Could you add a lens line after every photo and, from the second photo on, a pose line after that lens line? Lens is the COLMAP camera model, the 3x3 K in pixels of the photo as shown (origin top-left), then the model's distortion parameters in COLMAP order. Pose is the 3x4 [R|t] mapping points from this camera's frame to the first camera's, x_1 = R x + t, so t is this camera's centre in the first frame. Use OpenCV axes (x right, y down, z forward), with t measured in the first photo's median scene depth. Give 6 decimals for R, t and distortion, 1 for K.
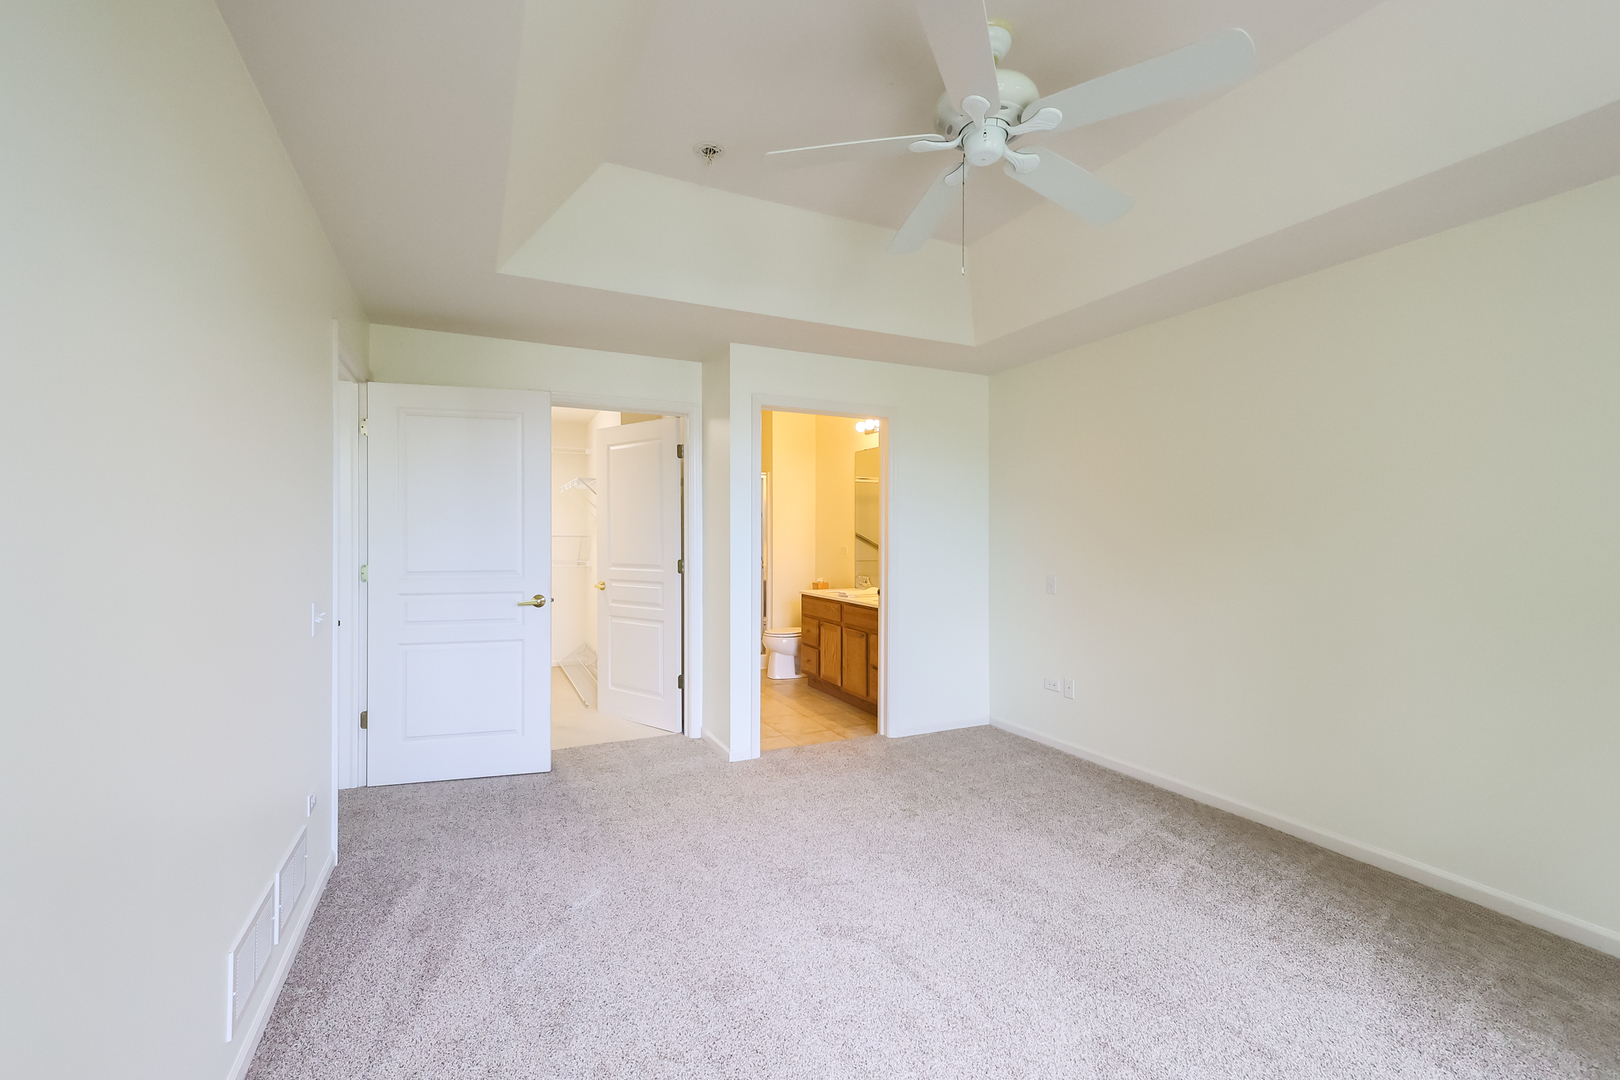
lens RADIAL K [[694.1, 0, 805.2], [0, 694.1, 538.2], [0, 0, 1]] dist [0.023454, -0.000151]
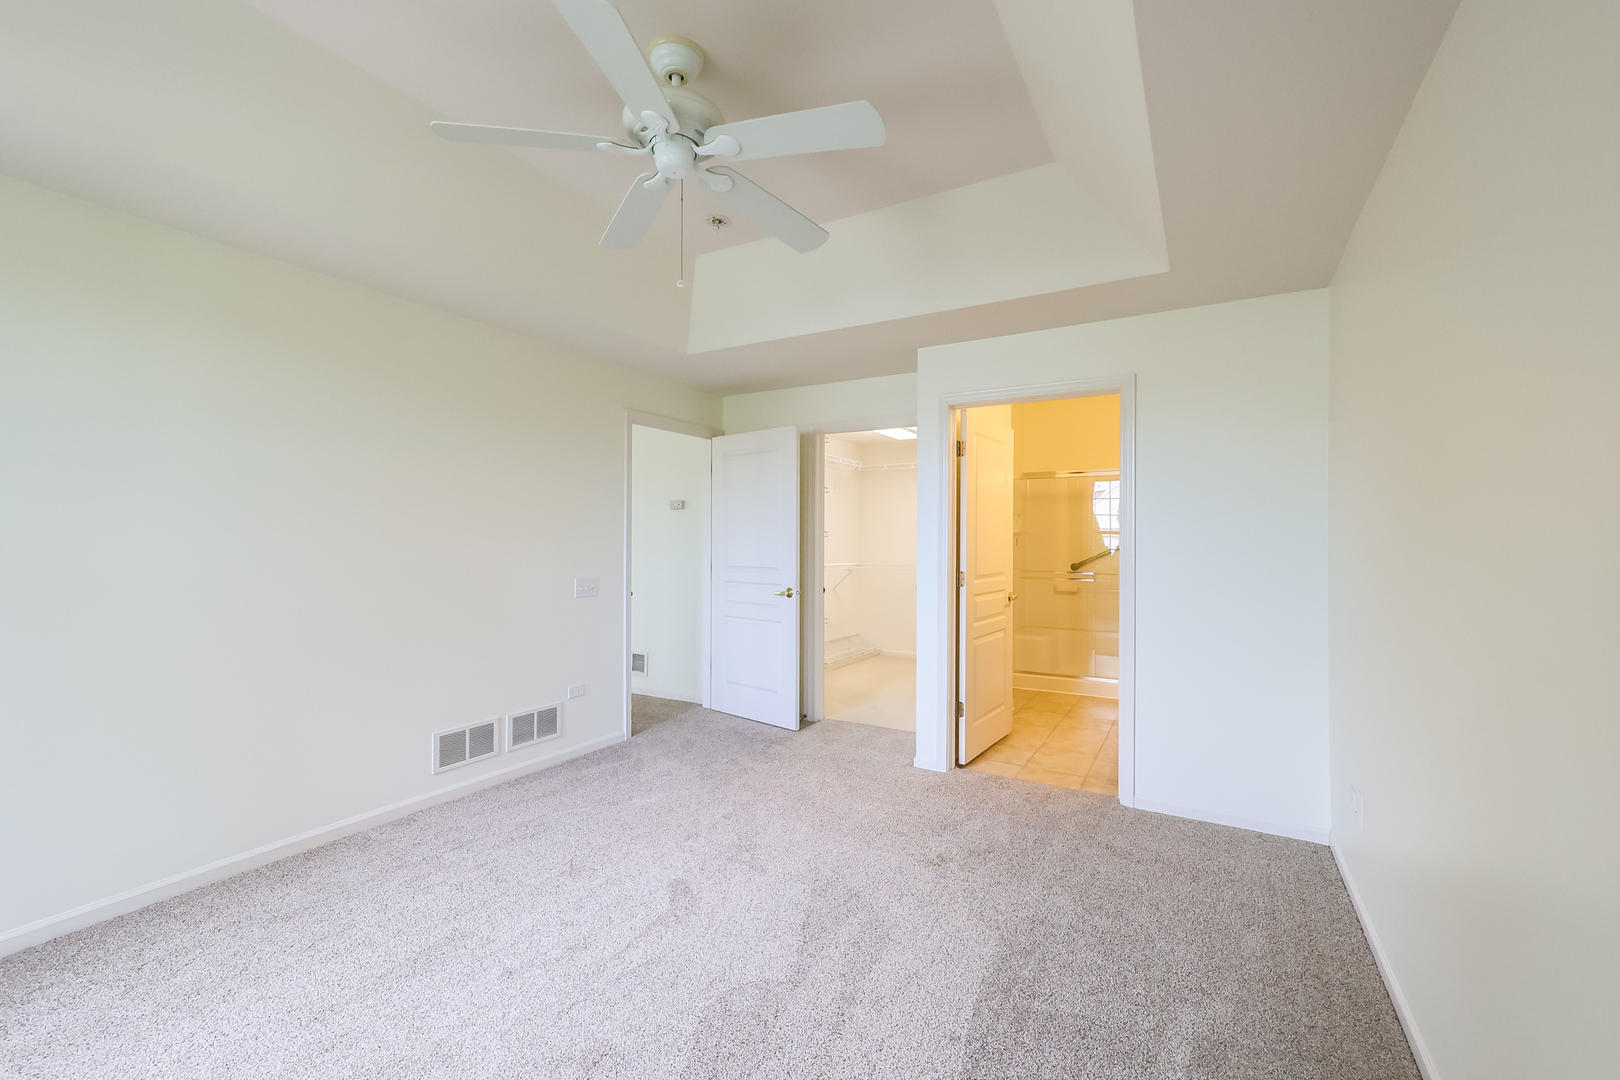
lens RADIAL K [[690.4, 0, 798.4], [0, 690.4, 540.9], [0, 0, 1]] dist [0.022829, 0.000144]
pose [[0.550925, 0.001774, -0.834553, 0.848699], [-0.006083, 0.999980, -0.001890, -0.000927], [0.834532, 0.006118, 0.550925, 0.414614]]
